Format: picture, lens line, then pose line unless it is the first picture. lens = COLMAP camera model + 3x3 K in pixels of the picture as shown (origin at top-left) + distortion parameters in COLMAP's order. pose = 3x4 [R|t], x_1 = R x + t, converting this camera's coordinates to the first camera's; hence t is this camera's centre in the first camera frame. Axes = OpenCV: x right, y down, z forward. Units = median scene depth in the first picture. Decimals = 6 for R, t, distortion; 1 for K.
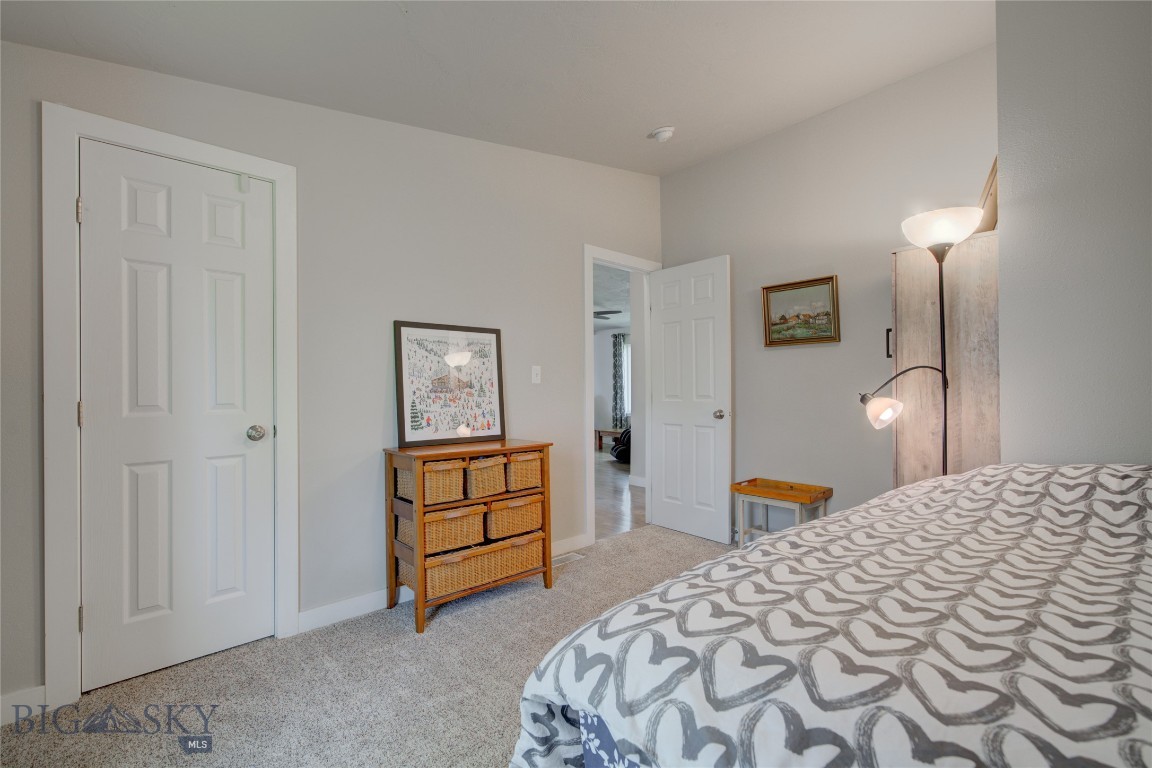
lens RADIAL K [[489.9, 0, 576.0], [0, 489.9, 384.0], [0, 0, 1]] dist [-0.000674, -0.000081]
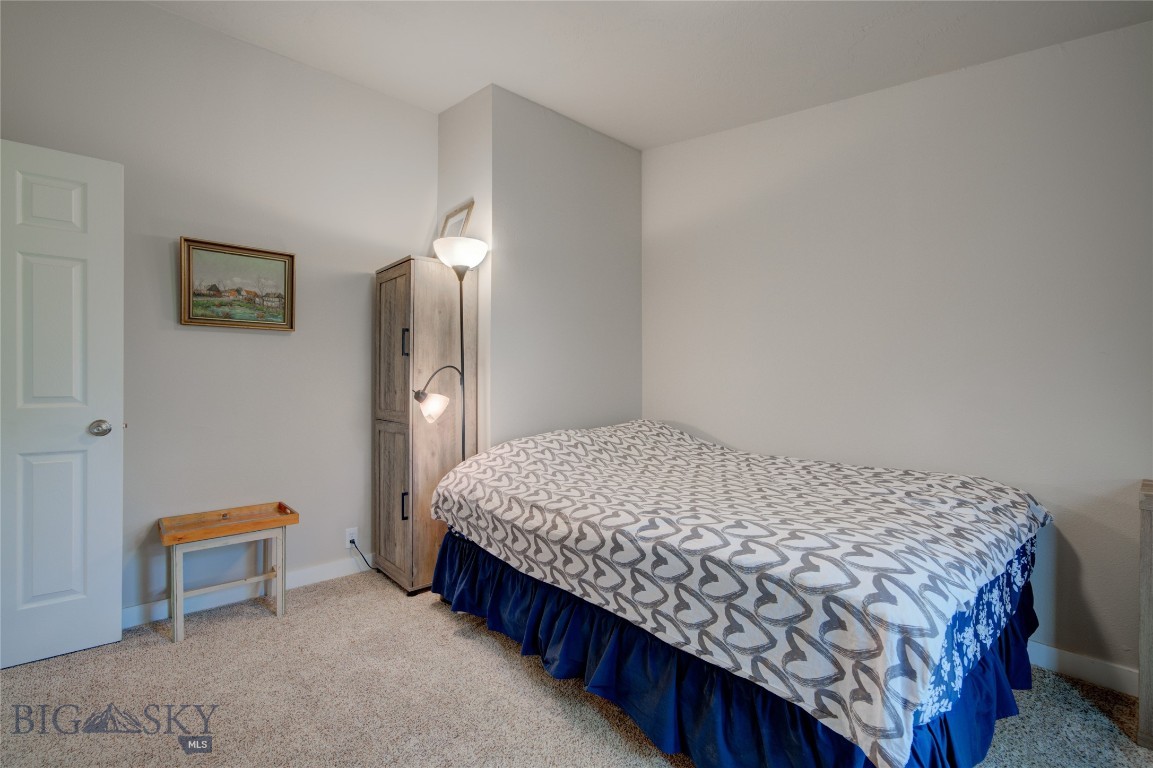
lens RADIAL K [[490.3, 0, 576.5], [0, 490.3, 384.0], [0, 0, 1]] dist [-0.000674, -0.000081]
pose [[0.048992, 0.008218, 0.998765, -0.285538], [-0.012832, 0.999889, -0.007597, 0.006409], [-0.998717, -0.012444, 0.049092, 0.427953]]
